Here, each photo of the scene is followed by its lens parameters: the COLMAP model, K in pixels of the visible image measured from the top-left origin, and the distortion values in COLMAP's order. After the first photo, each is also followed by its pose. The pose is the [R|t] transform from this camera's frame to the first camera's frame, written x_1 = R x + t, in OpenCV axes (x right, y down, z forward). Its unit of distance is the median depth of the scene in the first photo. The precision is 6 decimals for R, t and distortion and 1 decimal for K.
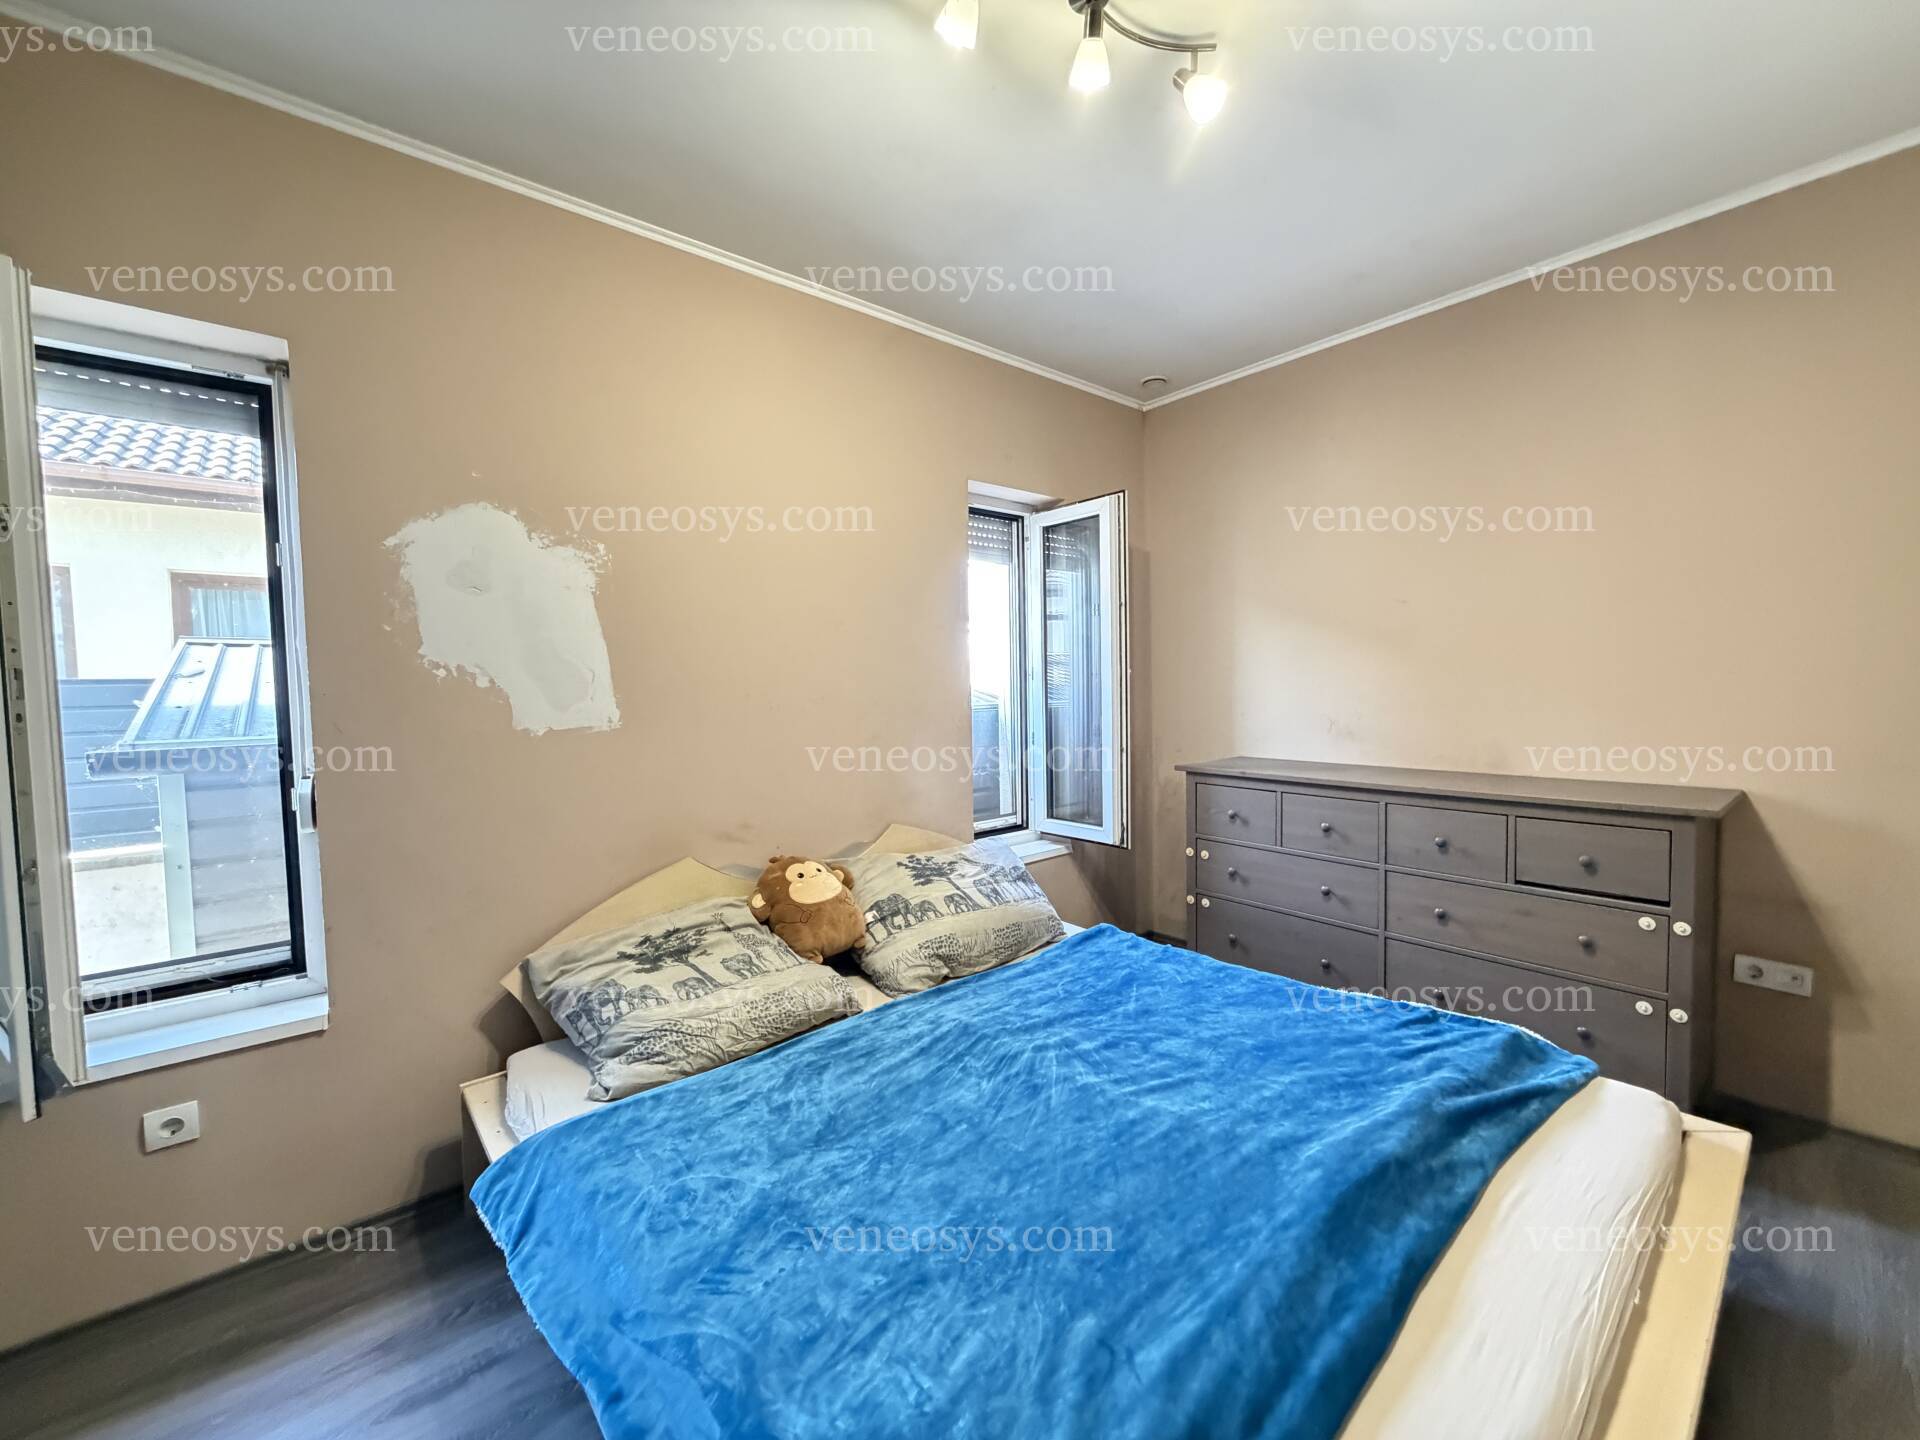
lens RADIAL K [[770.2, 0, 957.3], [0, 770.2, 716.1], [0, 0, 1]] dist [-0.000673, 0.000977]
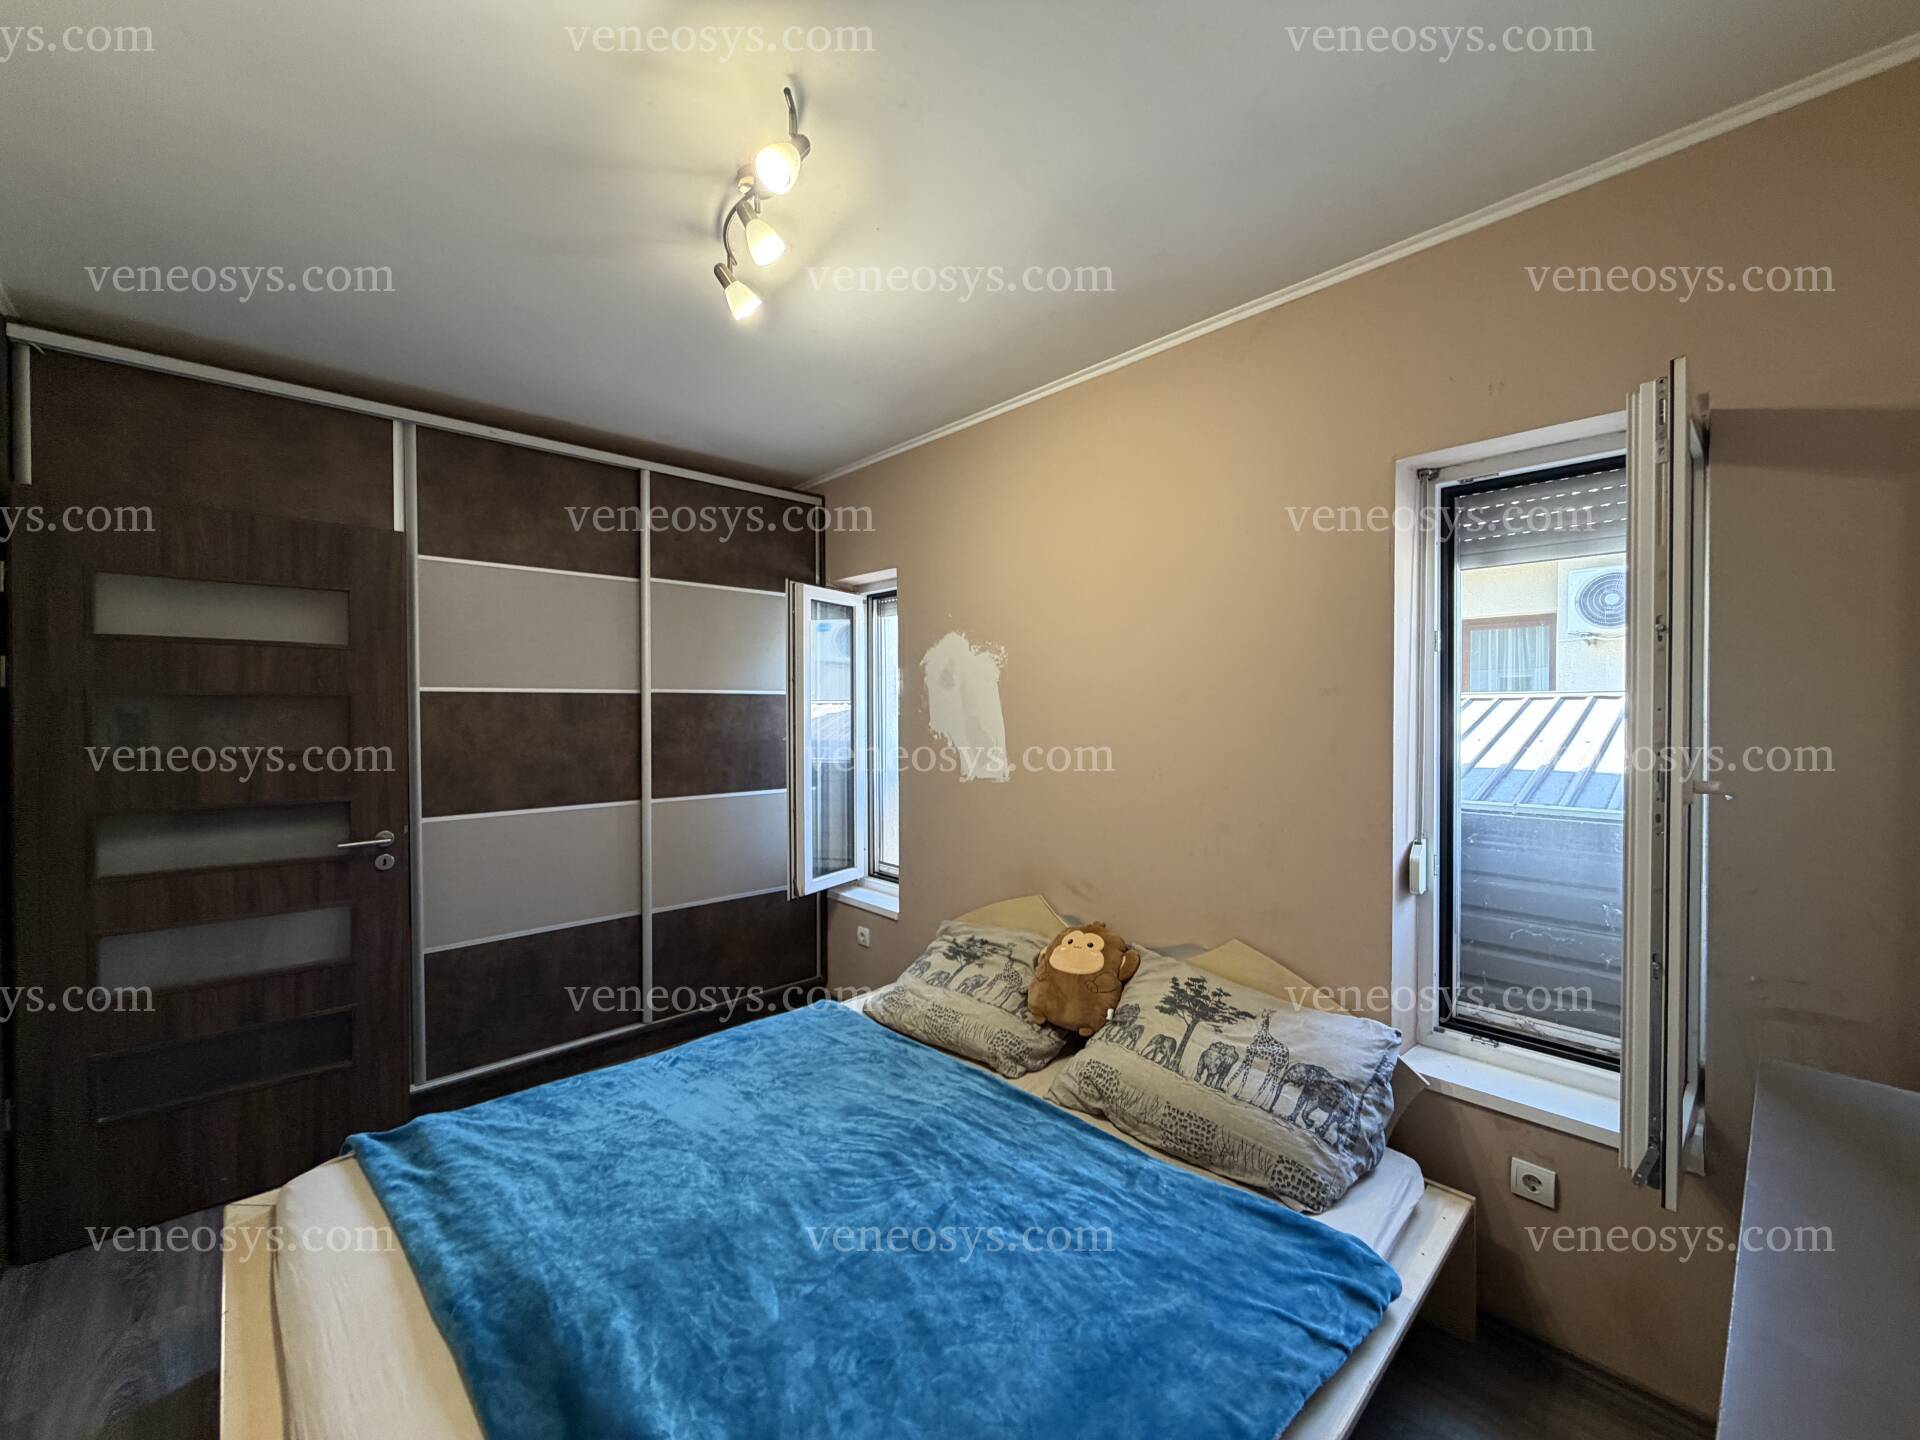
lens RADIAL K [[770.2, 0, 955.7], [0, 770.2, 721.0], [0, 0, 1]] dist [-0.000673, 0.000977]
pose [[0.045084, 0.034474, -0.998388, 0.900220], [-0.041501, 0.998606, 0.032607, -0.131942], [0.998121, 0.039964, 0.046452, 0.854224]]
